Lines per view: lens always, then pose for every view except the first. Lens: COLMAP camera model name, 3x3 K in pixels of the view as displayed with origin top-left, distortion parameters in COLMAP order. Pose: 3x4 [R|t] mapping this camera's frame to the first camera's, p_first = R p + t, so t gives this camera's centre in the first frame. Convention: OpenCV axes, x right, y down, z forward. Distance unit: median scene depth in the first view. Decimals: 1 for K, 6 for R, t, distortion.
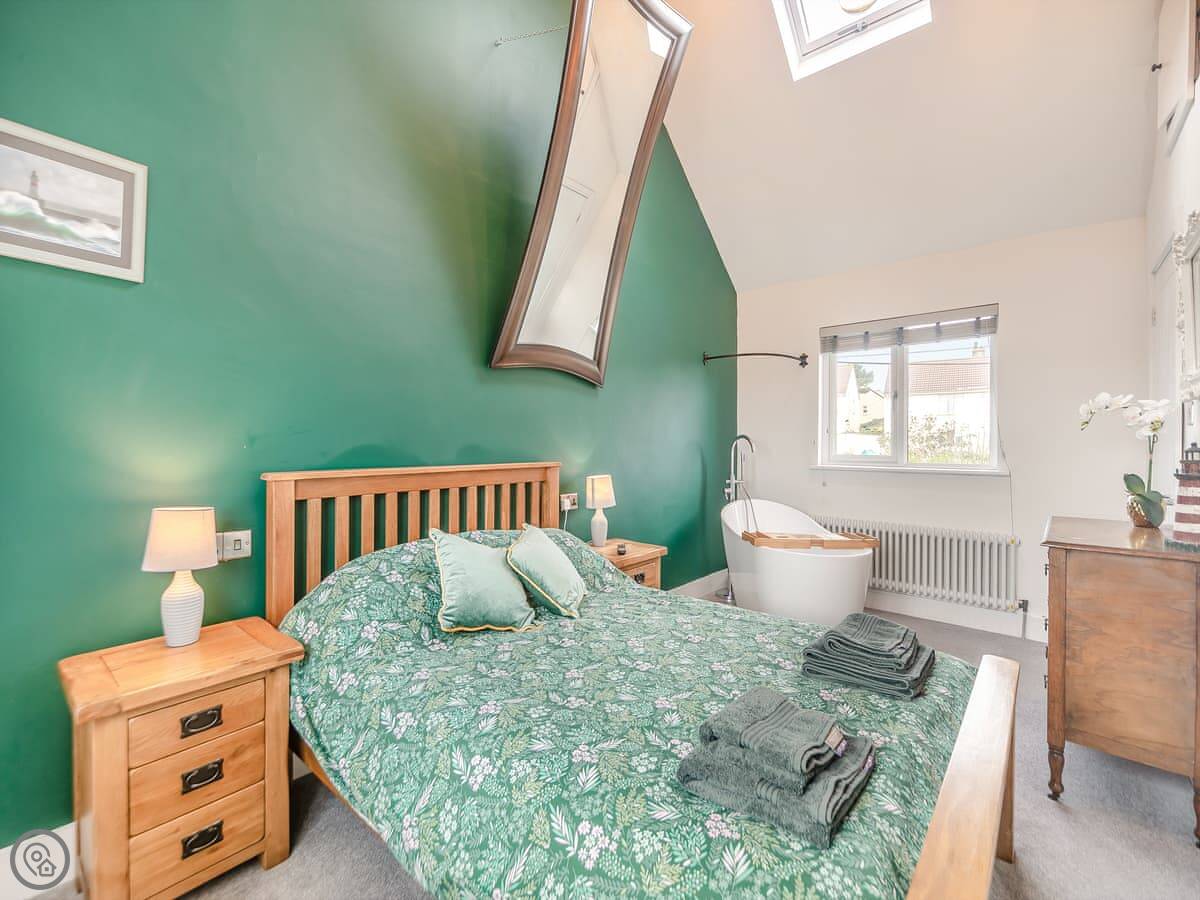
lens RADIAL K [[531.6, 0, 597.3], [0, 531.6, 443.8], [0, 0, 1]] dist [0.004881, 0.000265]
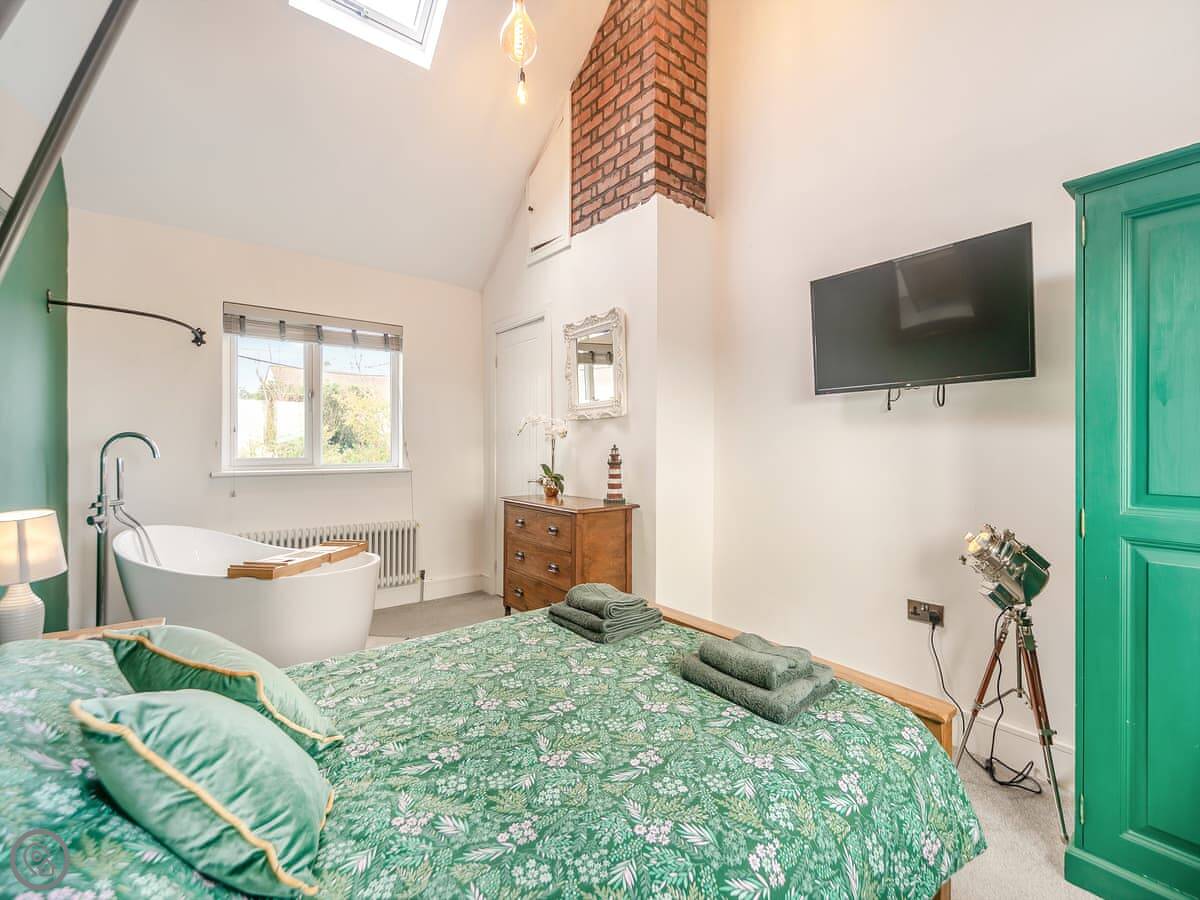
lens RADIAL K [[531.6, 0, 604.0], [0, 531.6, 444.1], [0, 0, 1]] dist [0.004881, 0.000265]
pose [[0.174589, 0.000274, 0.984641, -0.575060], [-0.000848, 1.000000, -0.000128, -0.003305], [-0.984641, -0.000812, 0.174589, 0.608725]]
